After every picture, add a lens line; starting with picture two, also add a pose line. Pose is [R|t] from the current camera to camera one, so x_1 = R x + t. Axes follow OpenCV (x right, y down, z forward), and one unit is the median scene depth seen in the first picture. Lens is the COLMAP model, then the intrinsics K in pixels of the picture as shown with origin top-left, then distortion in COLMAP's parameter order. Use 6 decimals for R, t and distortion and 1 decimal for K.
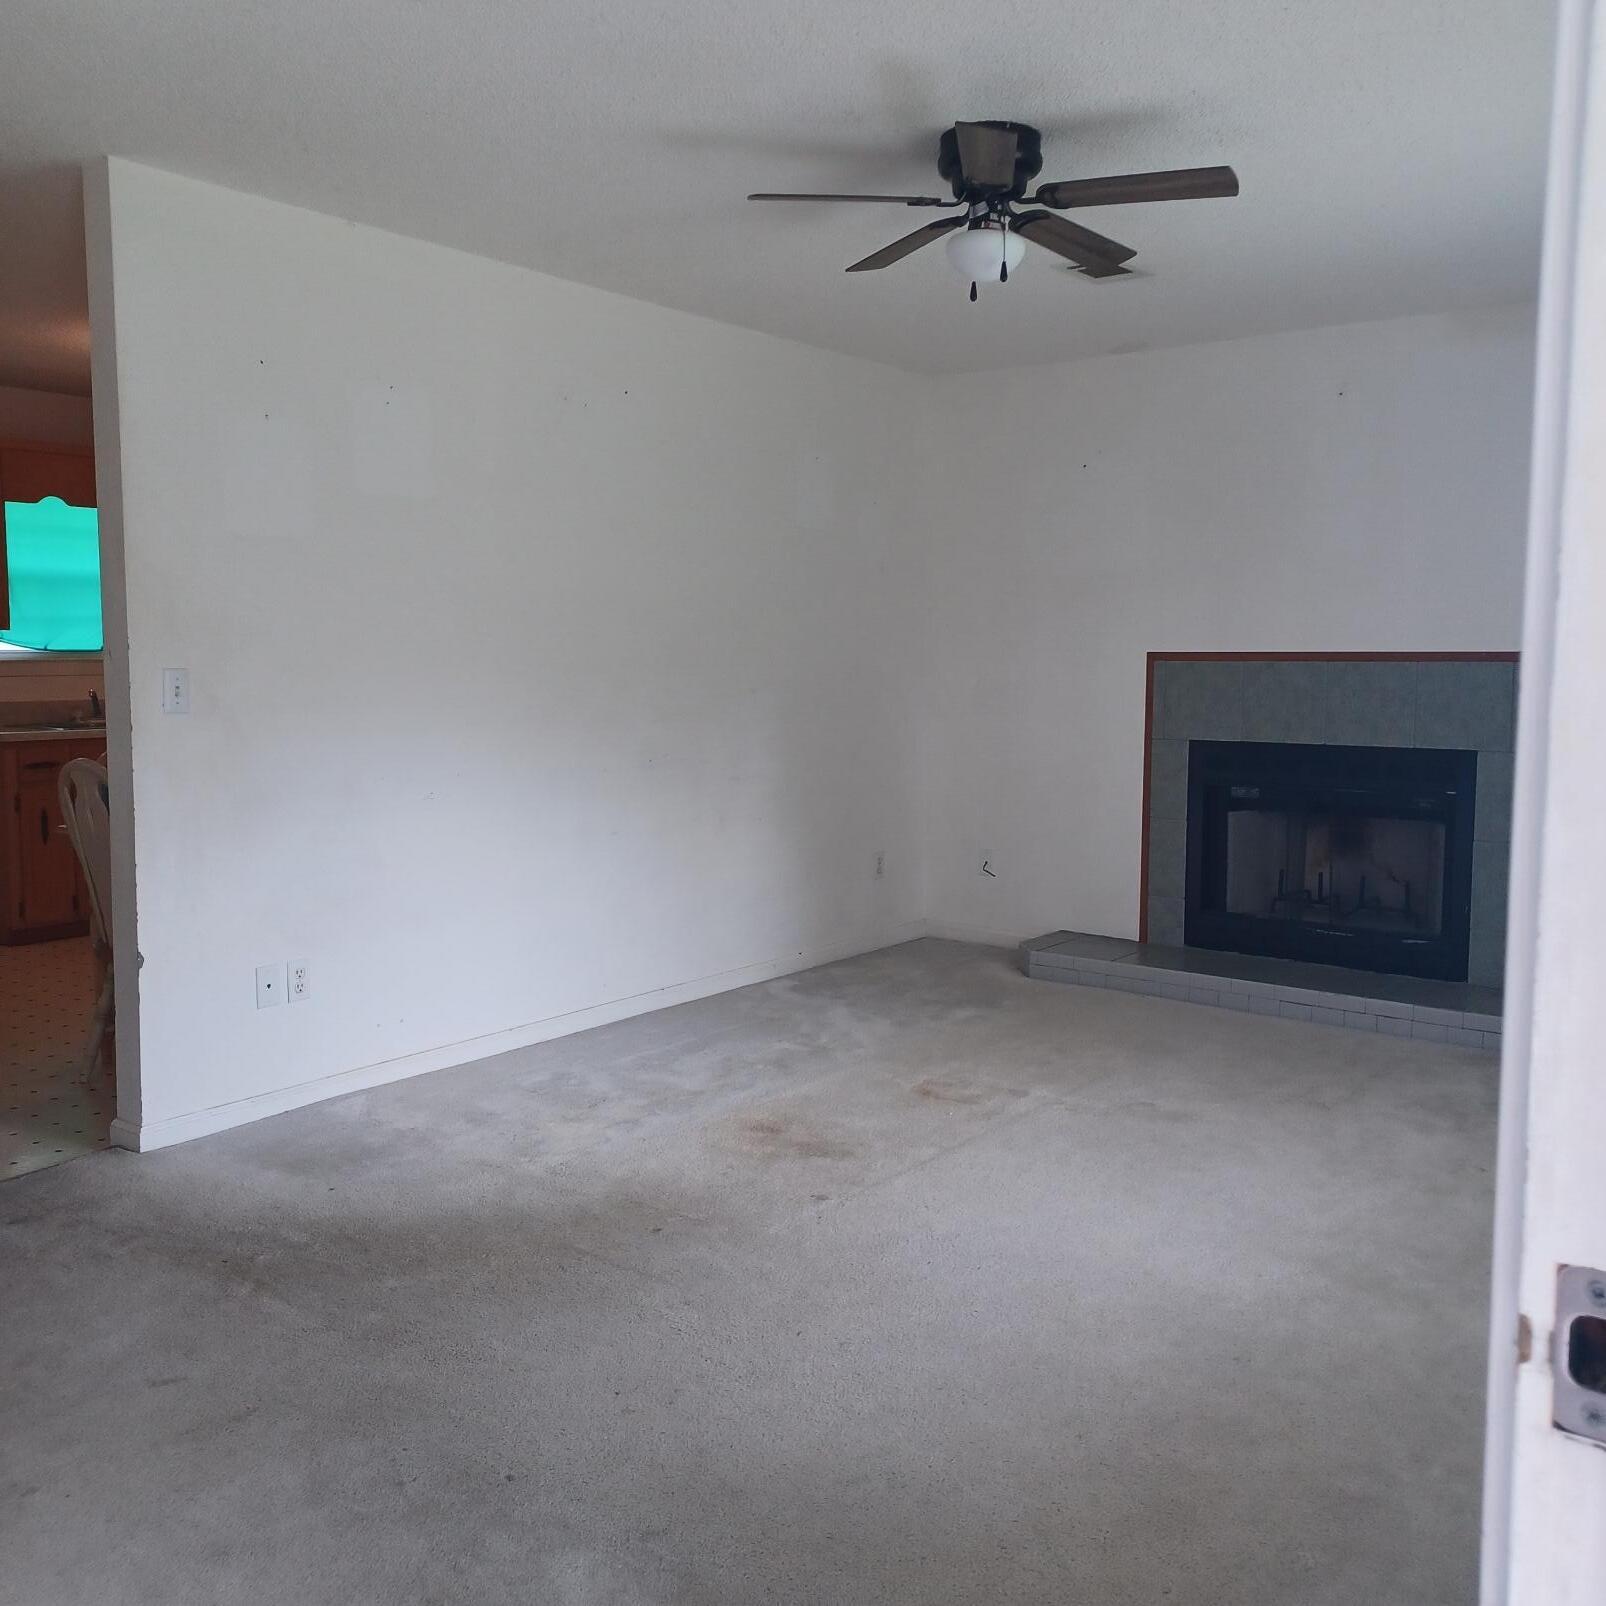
lens RADIAL K [[1554.2, 0, 802.5], [0, 1554.2, 801.3], [0, 0, 1]] dist [0.047495, 0.000000]
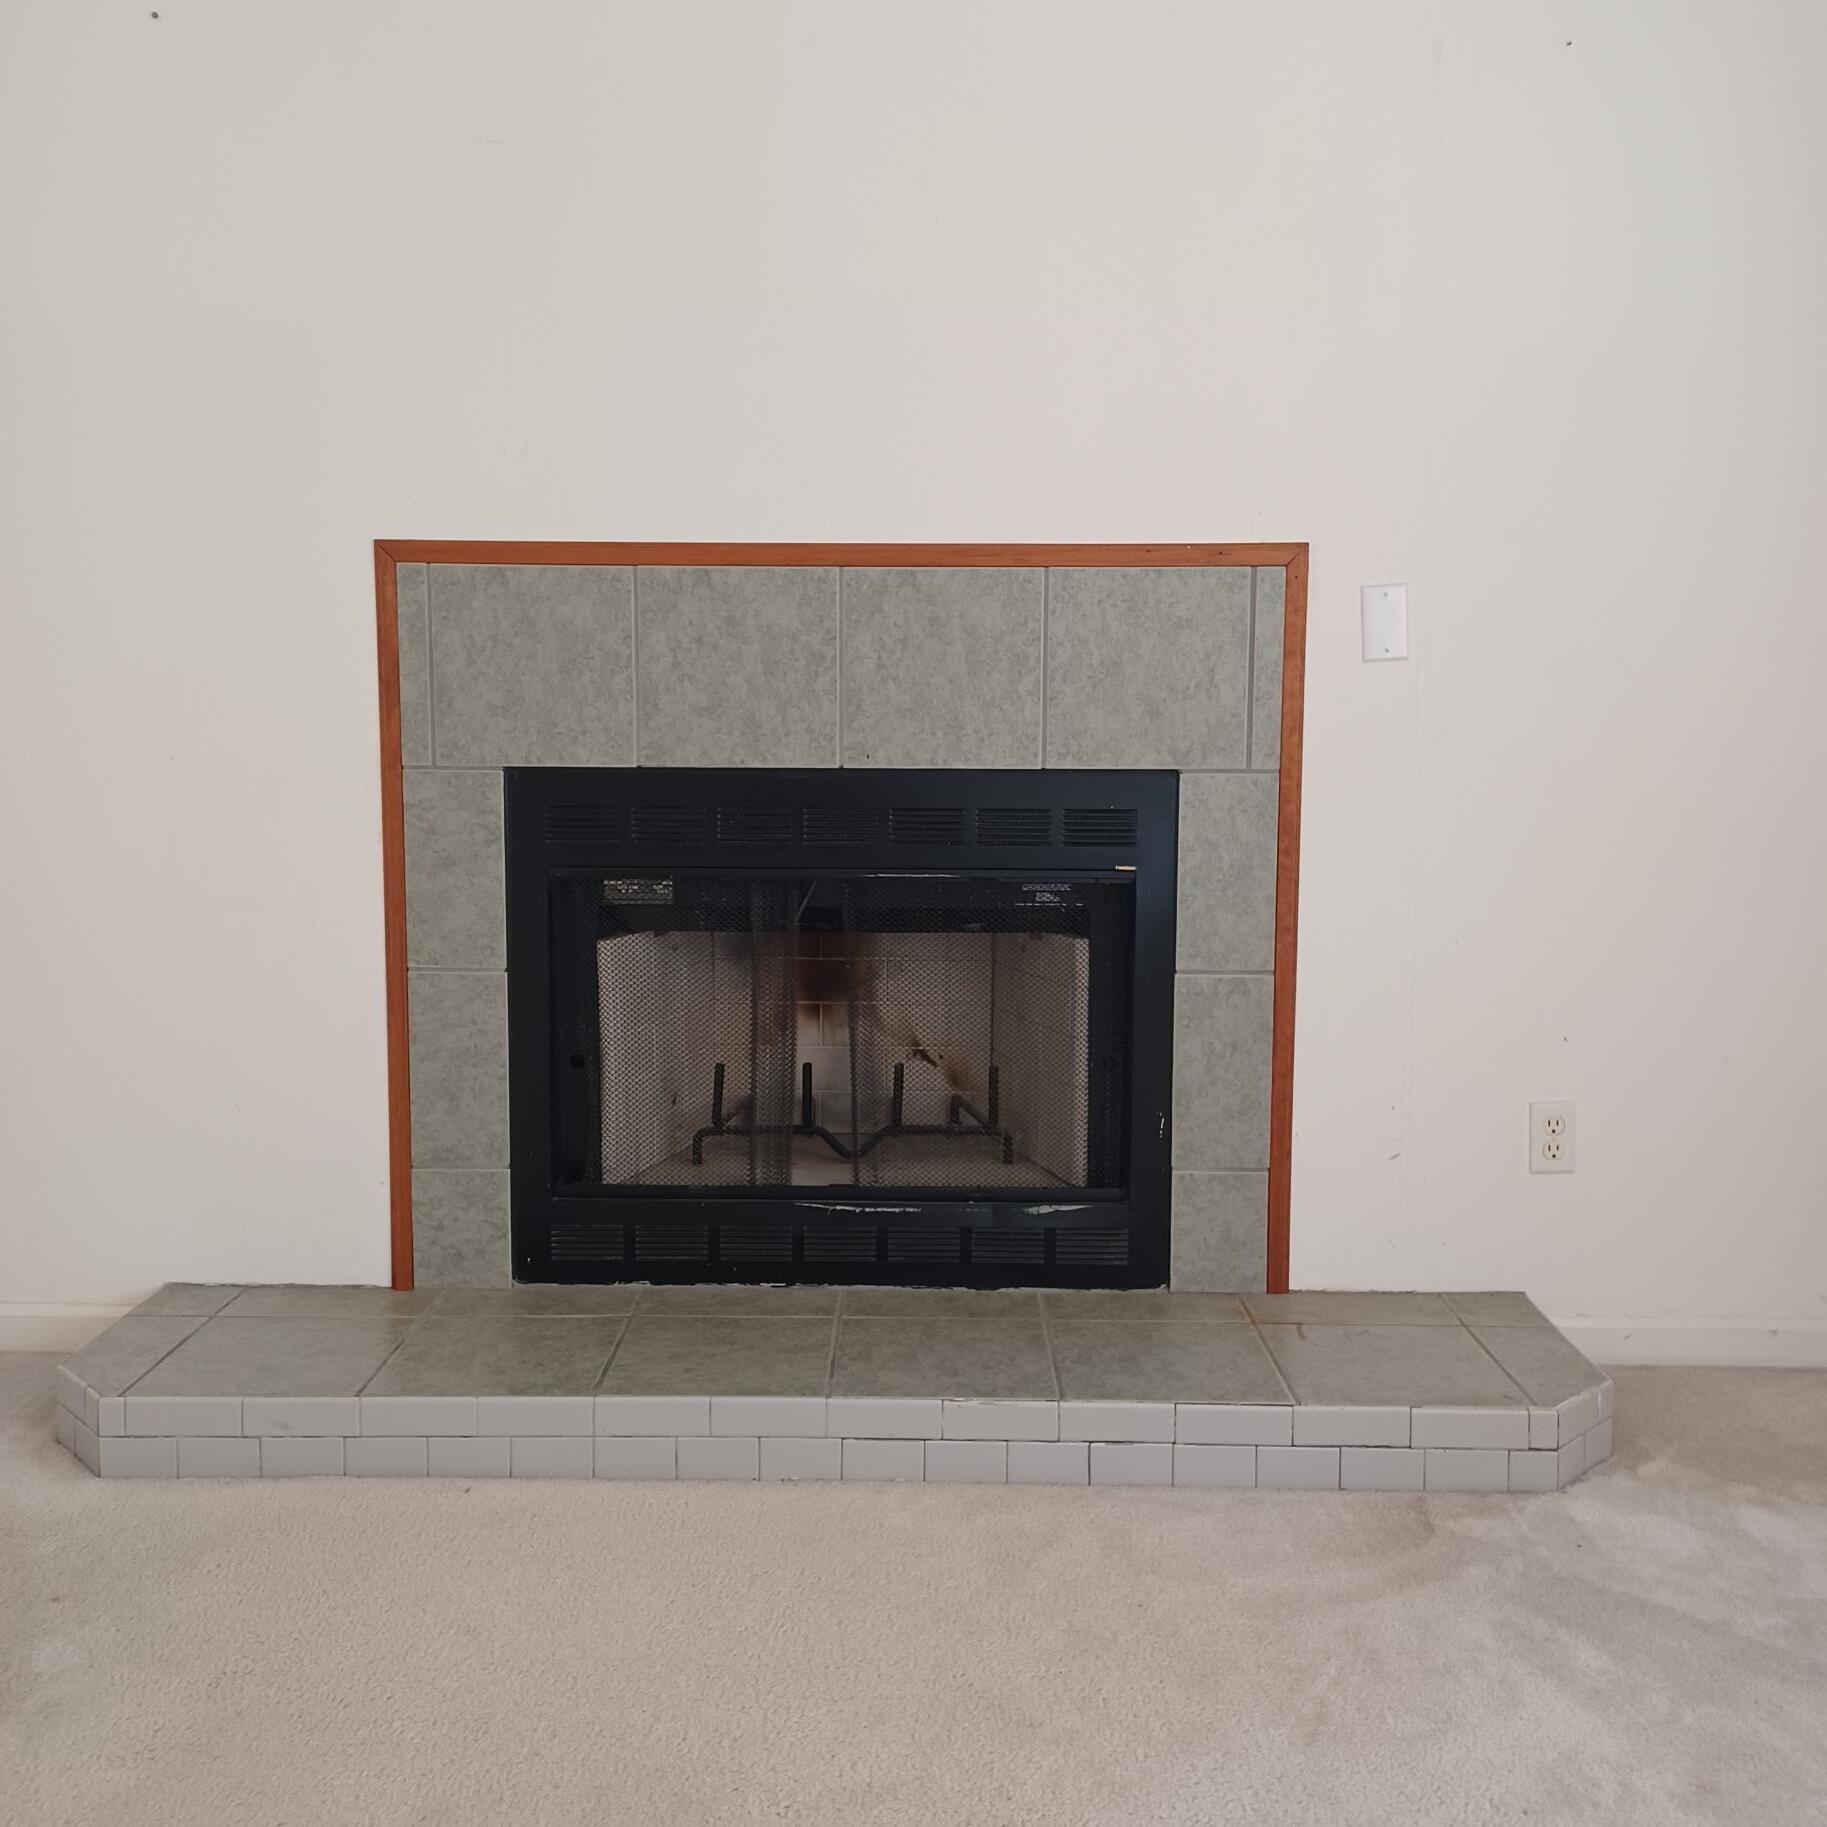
lens RADIAL K [[1768.1, 0, 909.3], [0, 1768.1, 908.1], [0, 0, 1]] dist [0.047495, 0.000000]
pose [[0.800403, -0.064417, 0.595992, 0.062230], [0.054912, 0.997908, 0.034111, -0.013288], [-0.596942, 0.005425, 0.802266, 0.583209]]
